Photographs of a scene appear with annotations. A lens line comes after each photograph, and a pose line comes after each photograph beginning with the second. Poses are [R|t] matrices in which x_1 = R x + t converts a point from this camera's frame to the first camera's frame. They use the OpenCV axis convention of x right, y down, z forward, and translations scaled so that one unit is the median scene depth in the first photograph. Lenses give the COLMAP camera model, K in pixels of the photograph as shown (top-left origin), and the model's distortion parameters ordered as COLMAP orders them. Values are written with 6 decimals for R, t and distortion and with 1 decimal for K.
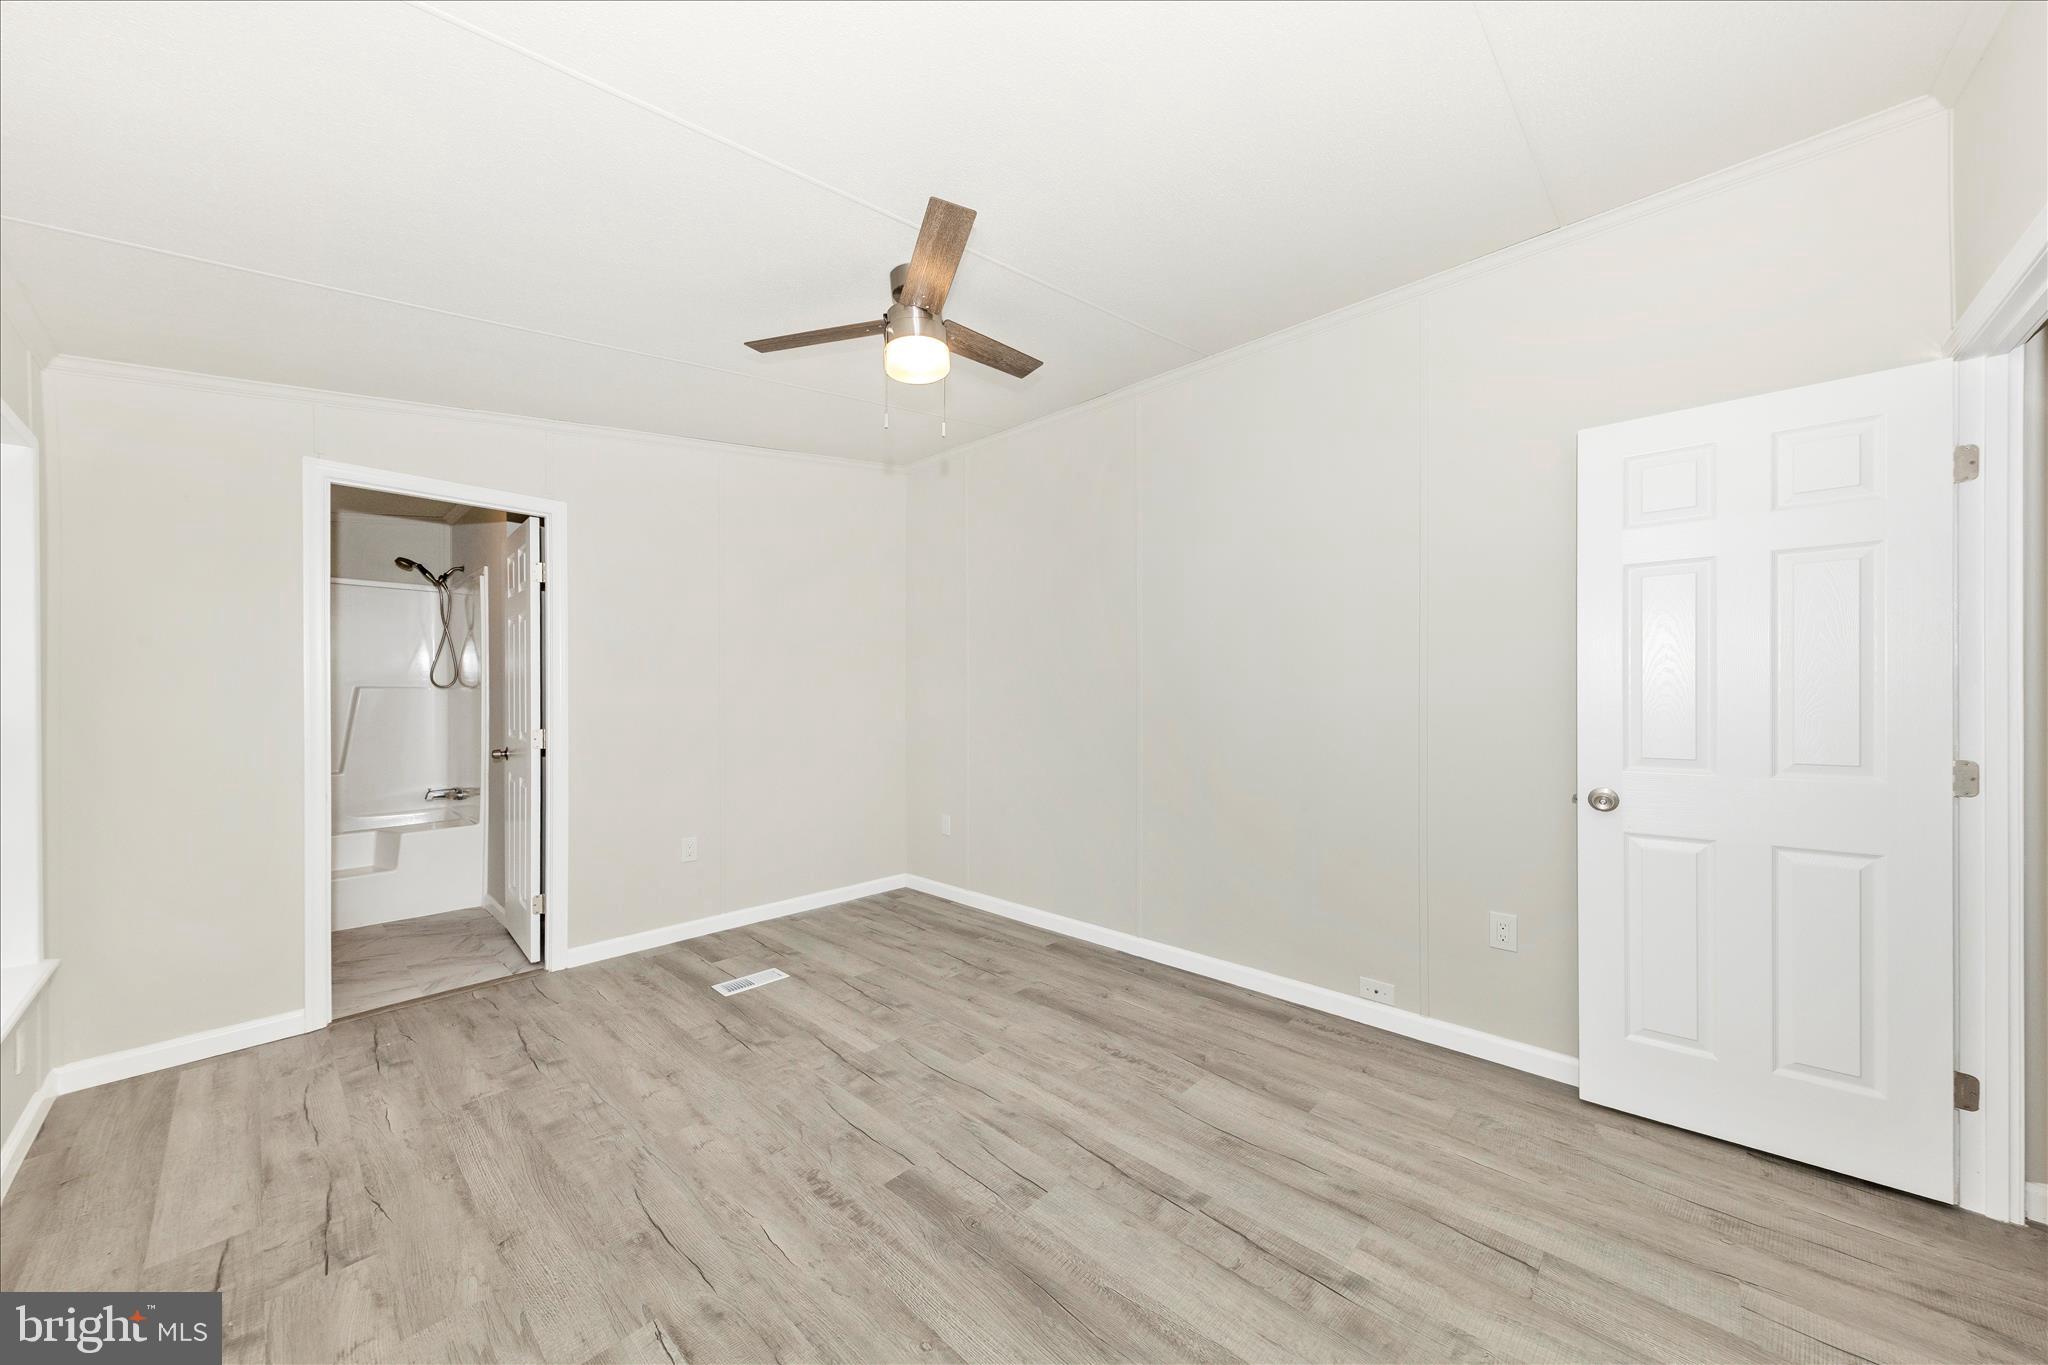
lens RADIAL K [[725.1, 0, 1027.0], [0, 725.1, 689.3], [0, 0, 1]] dist [0.013880, -0.004235]
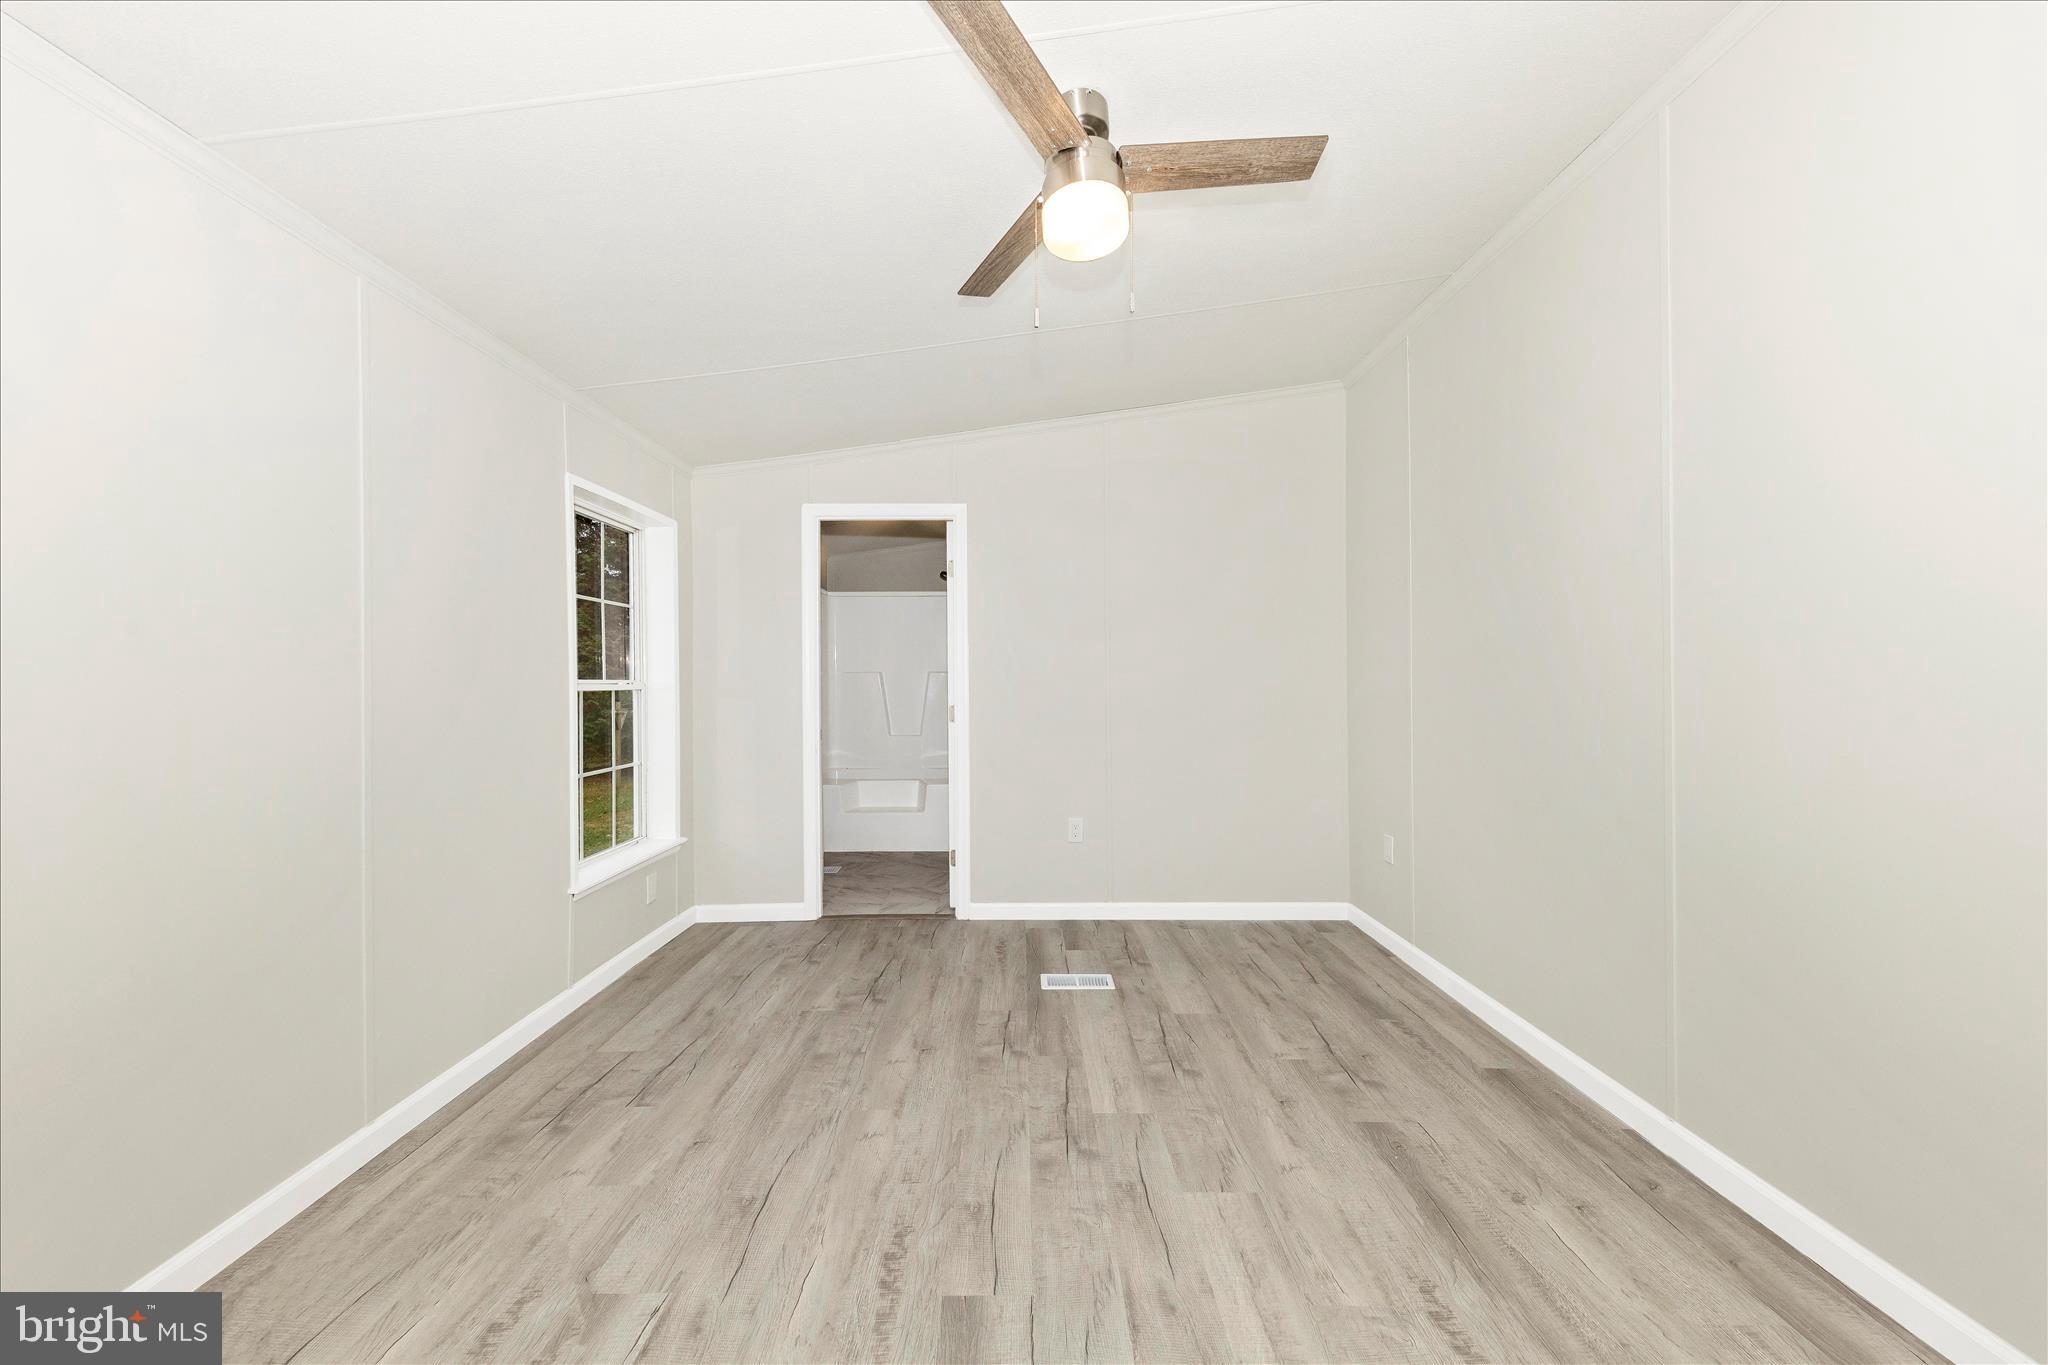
lens RADIAL K [[725.1, 0, 1021.8], [0, 725.1, 677.8], [0, 0, 1]] dist [0.013880, -0.004235]
pose [[0.673864, -0.006738, -0.738824, 0.334507], [0.009382, 0.999956, -0.000562, 0.016818], [0.738796, -0.006553, 0.673898, 0.413219]]
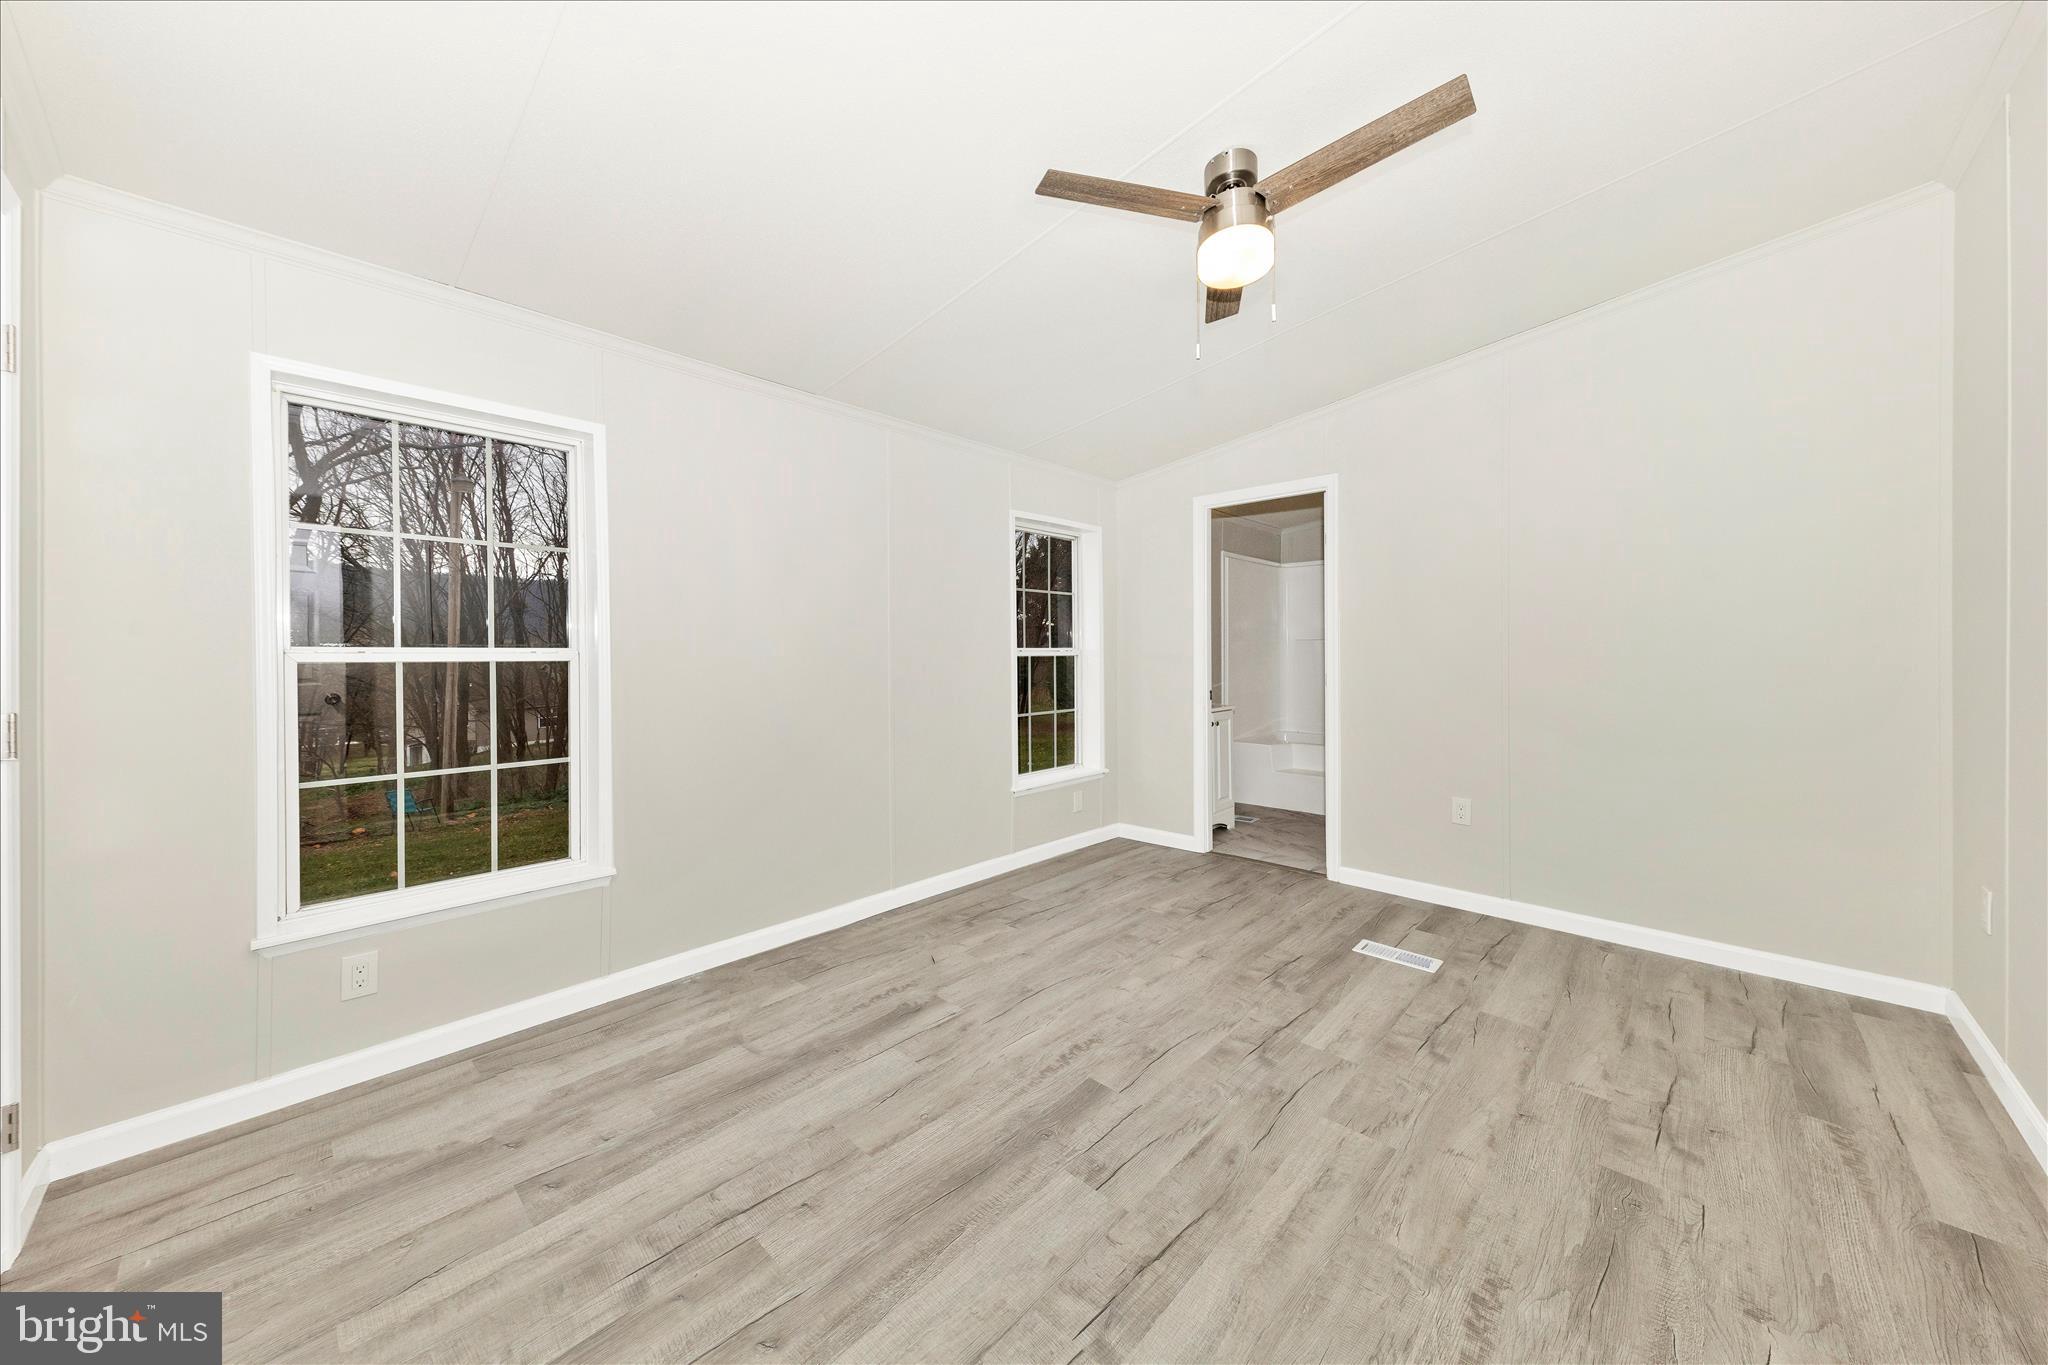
lens RADIAL K [[725.1, 0, 1004.1], [0, 725.1, 654.4], [0, 0, 1]] dist [0.013880, -0.004235]
pose [[-0.041295, 0.005370, -0.999133, 0.699486], [0.013257, 0.999900, 0.004826, 0.018800], [0.999059, -0.013046, -0.041362, 0.704265]]
